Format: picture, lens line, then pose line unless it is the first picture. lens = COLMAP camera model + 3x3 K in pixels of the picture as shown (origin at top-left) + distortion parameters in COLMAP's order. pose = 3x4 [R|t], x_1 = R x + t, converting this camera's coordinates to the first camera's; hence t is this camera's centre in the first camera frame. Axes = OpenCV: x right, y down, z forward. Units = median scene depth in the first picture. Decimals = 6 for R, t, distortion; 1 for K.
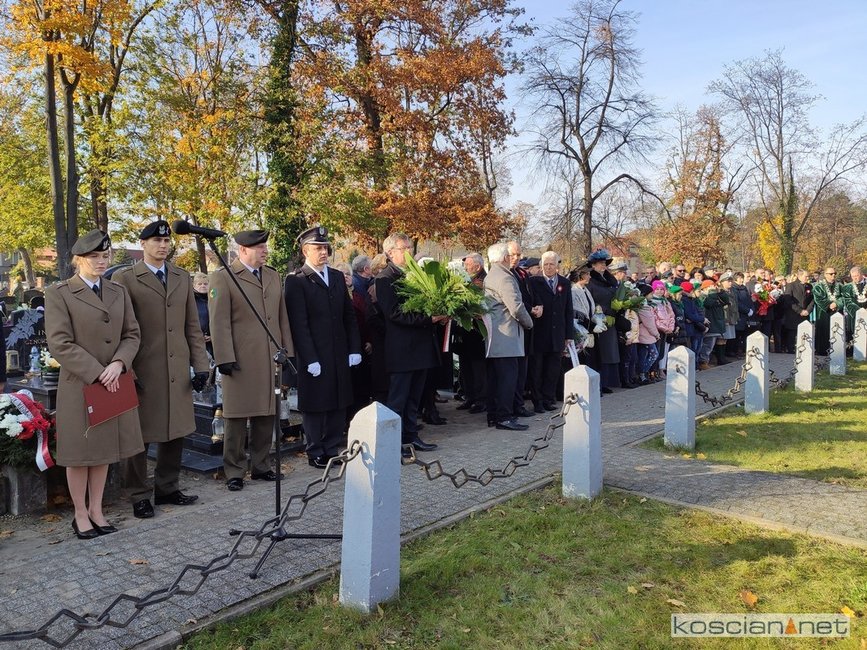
lens RADIAL K [[697.3, 0, 387.4], [0, 697.3, 311.8], [0, 0, 1]] dist [0.009368, -0.010245]
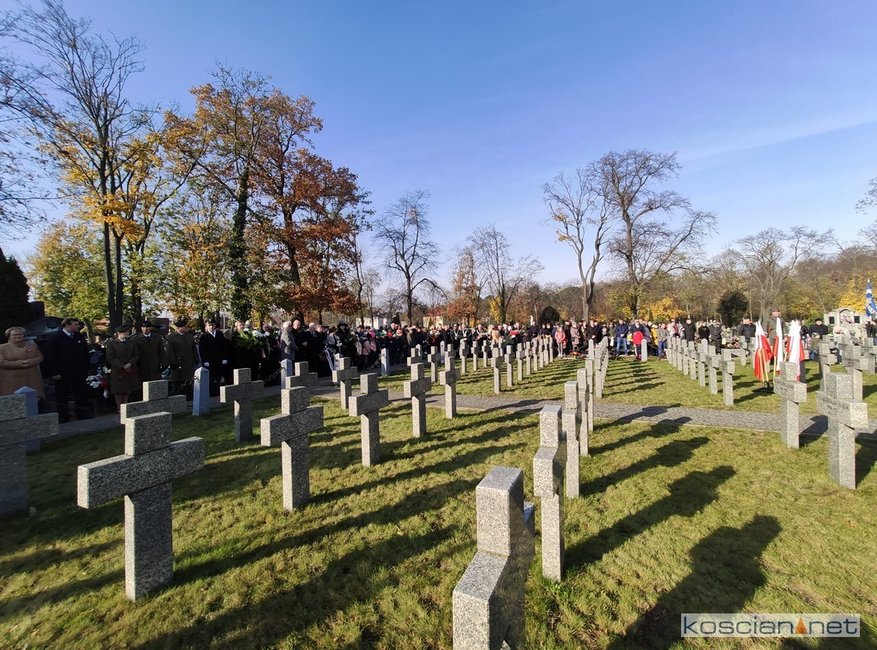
lens RADIAL K [[375.9, 0, 432.6], [0, 375.9, 325.4], [0, 0, 1]] dist [-0.043858, 0.018727]
pose [[0.960716, -0.025271, 0.276381, 0.043451], [0.040660, 0.997917, -0.050091, 0.003093], [-0.274539, 0.059361, 0.959742, -0.092755]]
